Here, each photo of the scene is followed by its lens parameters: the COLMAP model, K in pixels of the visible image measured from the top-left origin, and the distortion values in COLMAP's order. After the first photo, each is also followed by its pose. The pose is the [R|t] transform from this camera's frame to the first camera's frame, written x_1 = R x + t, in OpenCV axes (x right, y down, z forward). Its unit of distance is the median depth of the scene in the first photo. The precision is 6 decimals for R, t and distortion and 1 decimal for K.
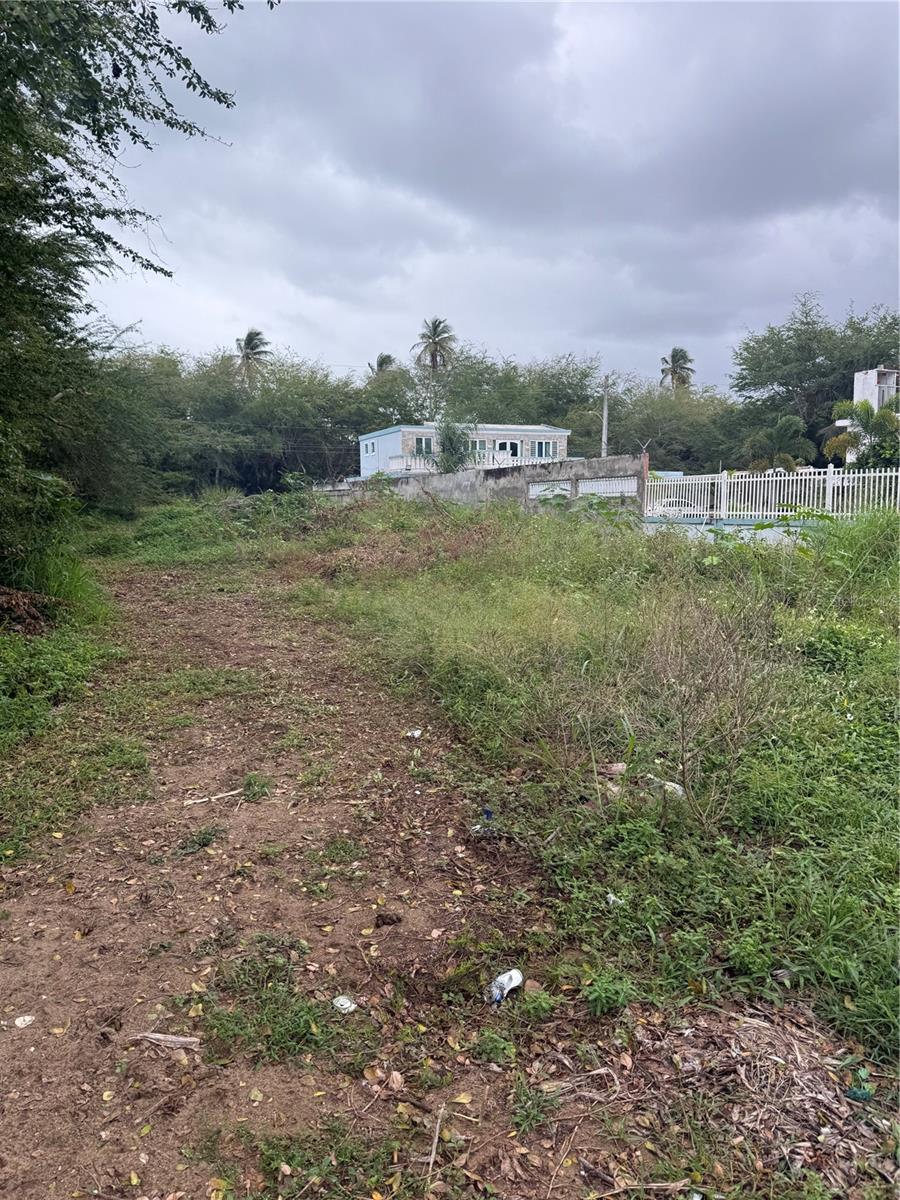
lens RADIAL K [[844.9, 0, 458.2], [0, 844.9, 602.2], [0, 0, 1]] dist [0.057704, -0.068680]
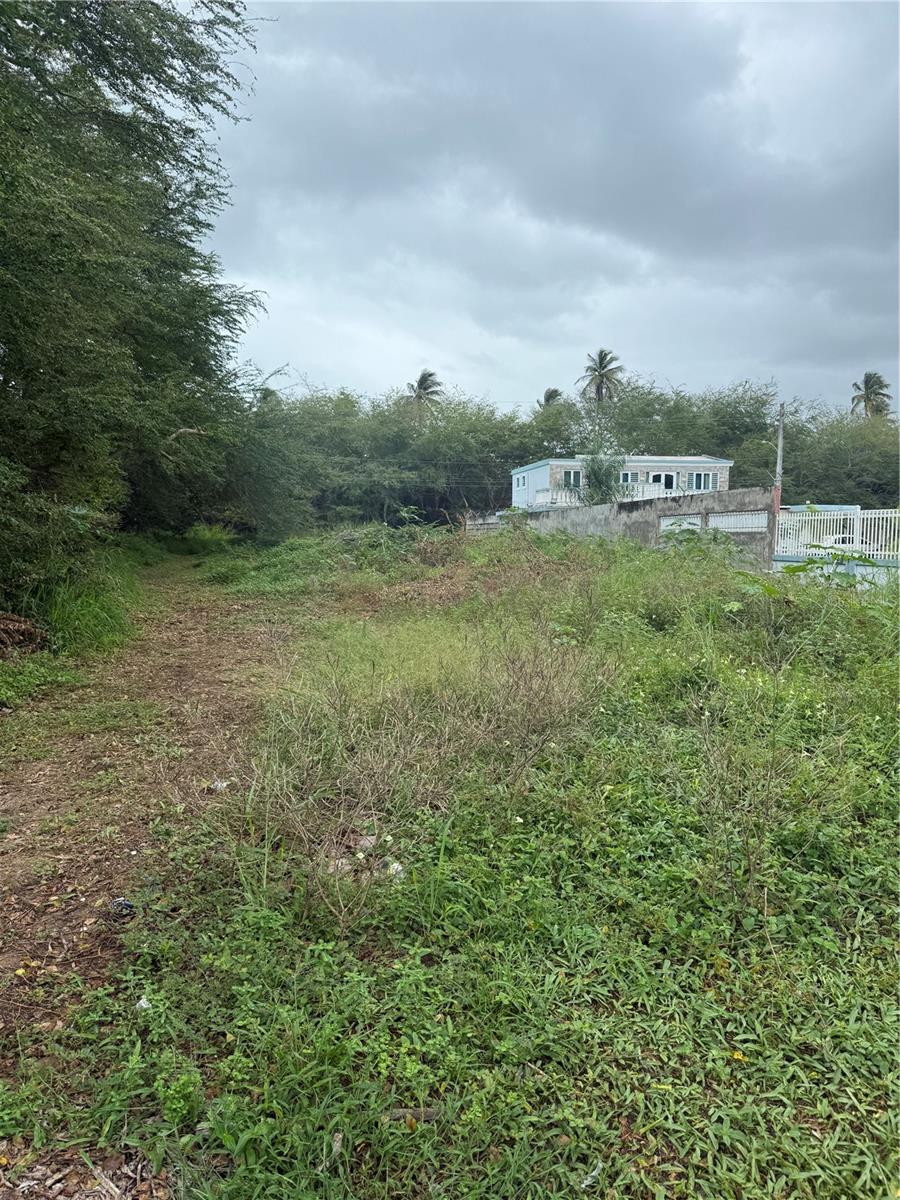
lens RADIAL K [[844.9, 0, 447.1], [0, 844.9, 601.3], [0, 0, 1]] dist [0.057704, -0.068680]
pose [[0.974940, 0.023965, -0.221173, 0.127103], [-0.032785, 0.998803, -0.036293, -0.006630], [0.220038, 0.042635, 0.974559, 0.042744]]
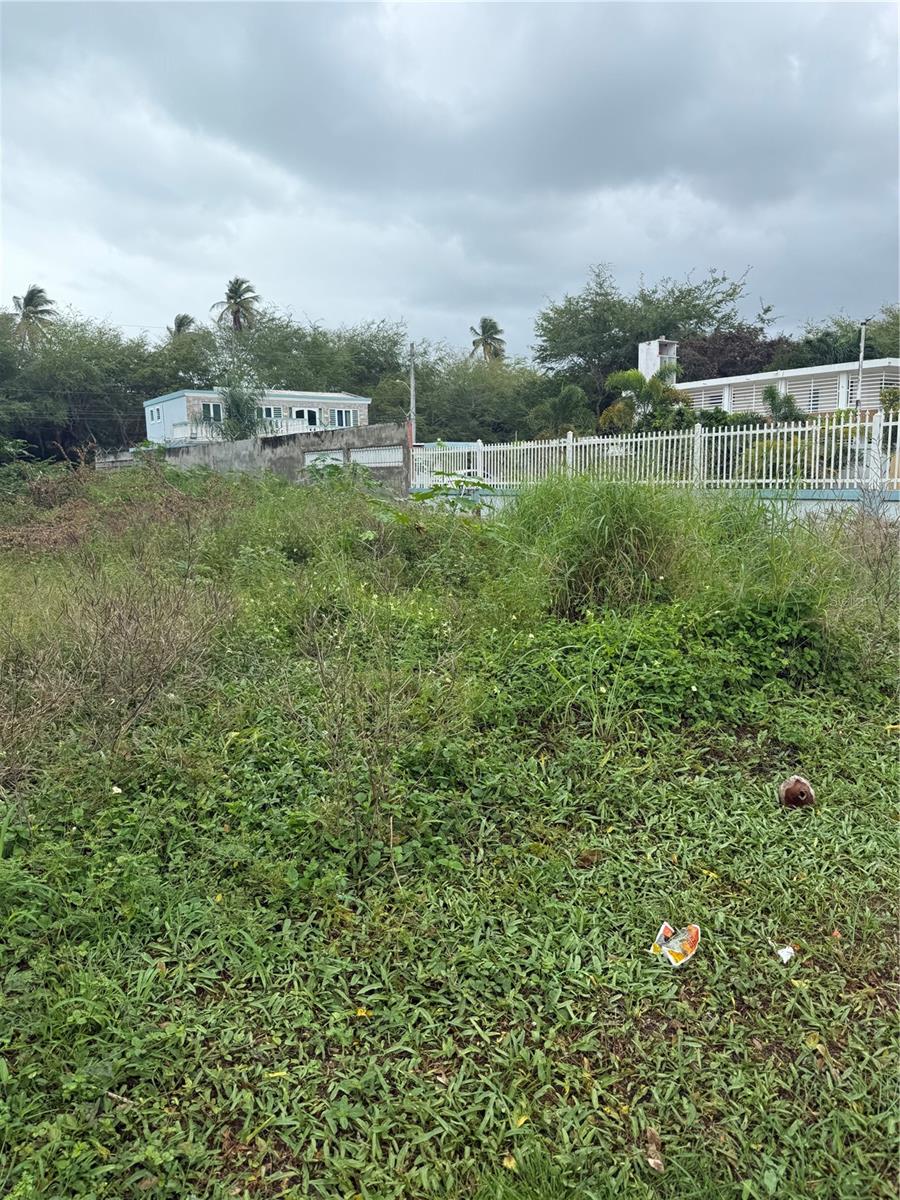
lens RADIAL K [[844.9, 0, 449.1], [0, 844.9, 611.6], [0, 0, 1]] dist [0.057704, -0.068680]
pose [[0.983258, -0.038884, 0.178024, 0.135446], [0.031073, 0.998437, 0.046458, -0.003998], [-0.179552, -0.040149, 0.982929, 0.064808]]
